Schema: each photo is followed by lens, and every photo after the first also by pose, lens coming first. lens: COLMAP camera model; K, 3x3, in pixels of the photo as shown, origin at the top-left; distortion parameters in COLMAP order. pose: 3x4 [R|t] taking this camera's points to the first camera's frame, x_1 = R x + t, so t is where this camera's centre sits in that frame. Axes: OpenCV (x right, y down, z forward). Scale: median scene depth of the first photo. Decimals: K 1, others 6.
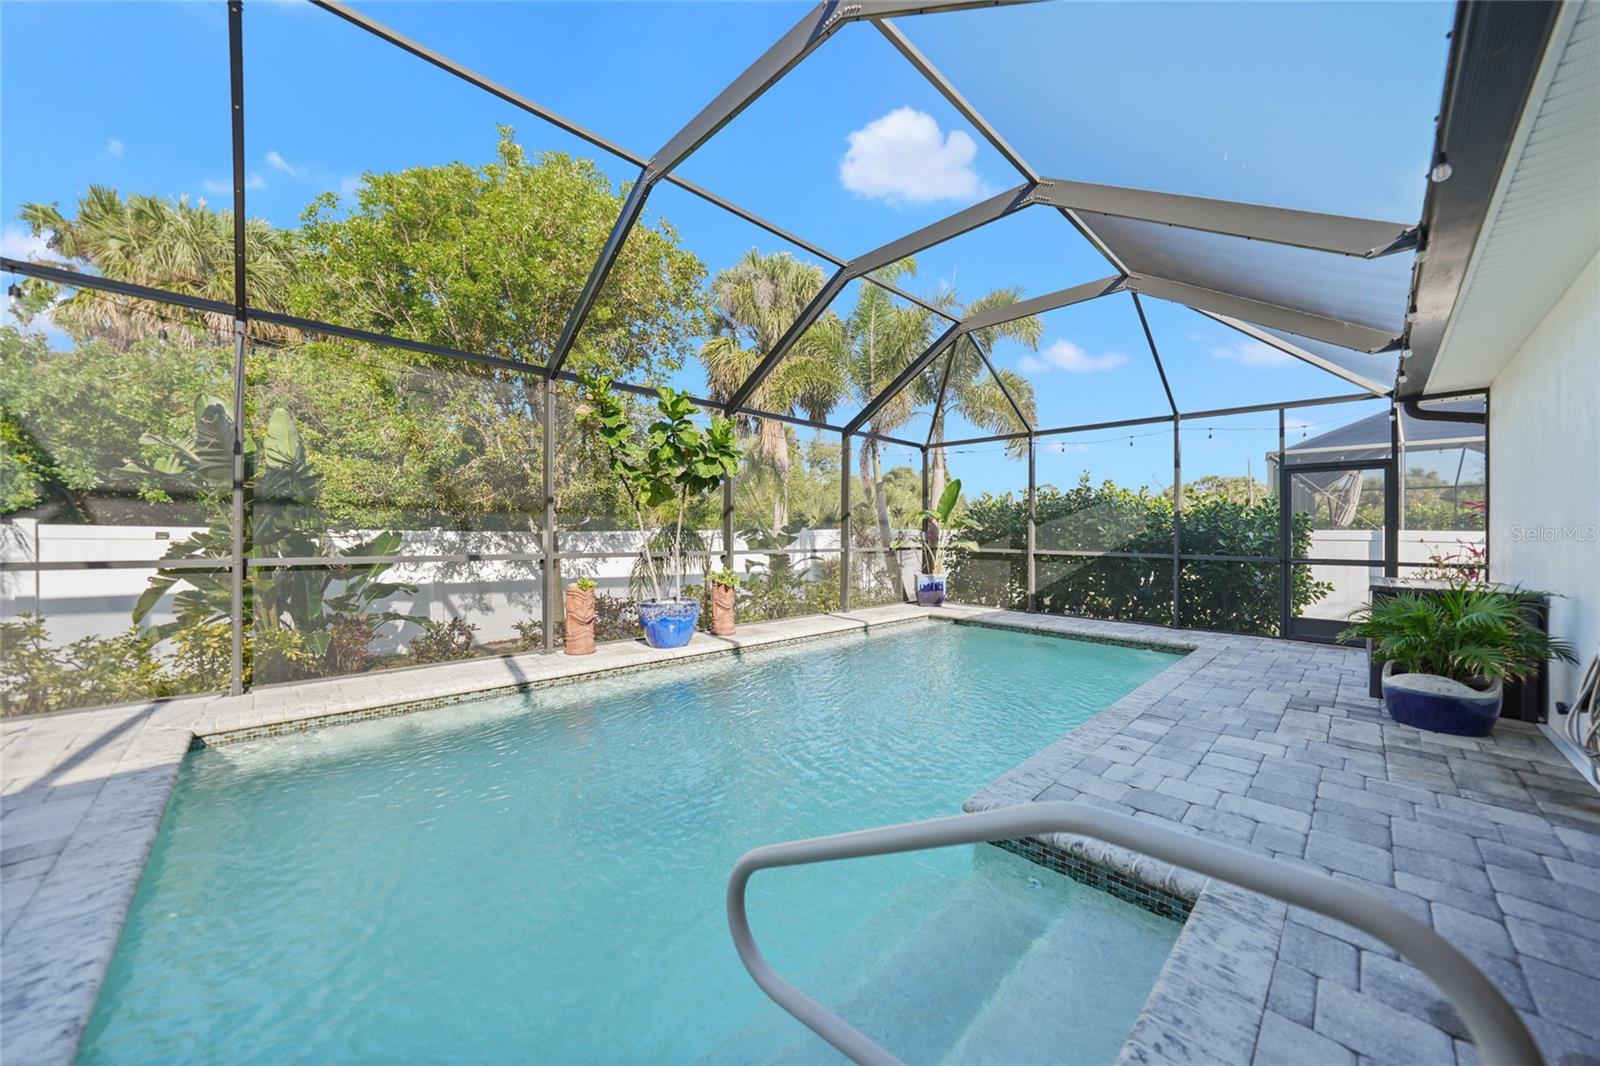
lens RADIAL K [[562.7, 0, 793.5], [0, 562.7, 528.2], [0, 0, 1]] dist [-0.008611, 0.001348]
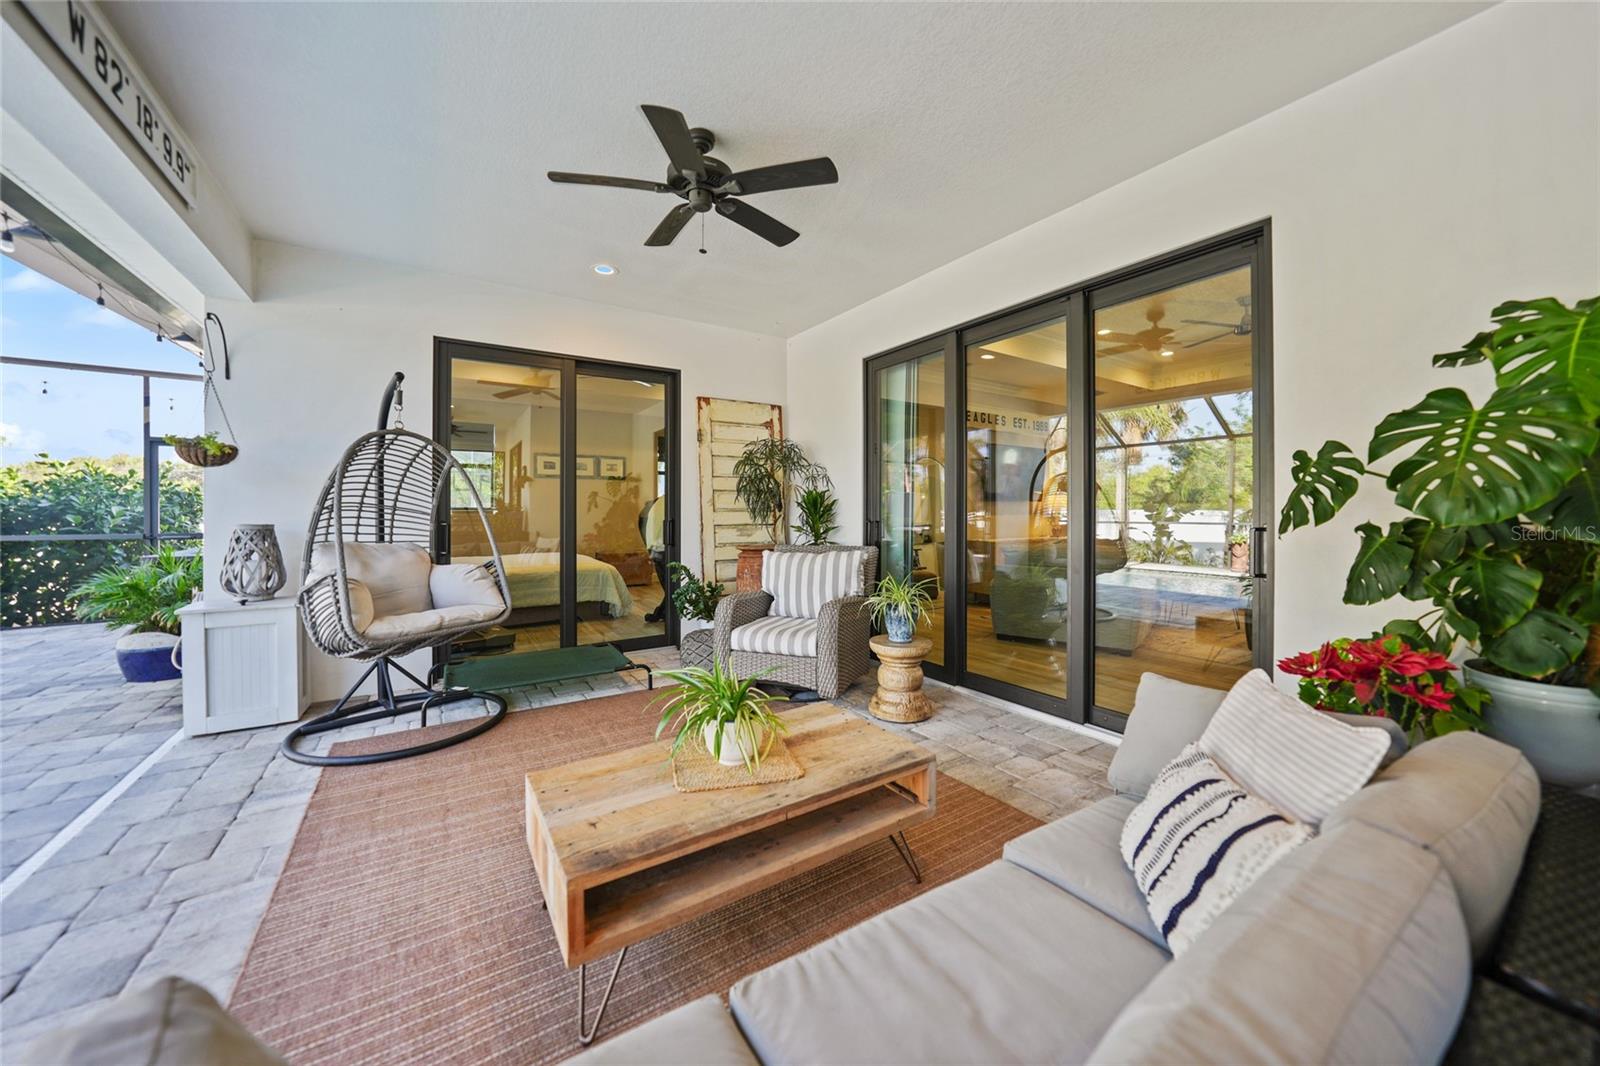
lens RADIAL K [[562.7, 0, 807.9], [0, 562.7, 523.8], [0, 0, 1]] dist [-0.008611, 0.001348]
pose [[0.195110, -0.031167, 0.980286, 0.161871], [-0.007230, 0.999422, 0.033215, -0.004156], [-0.980755, -0.013568, 0.194772, -0.294774]]
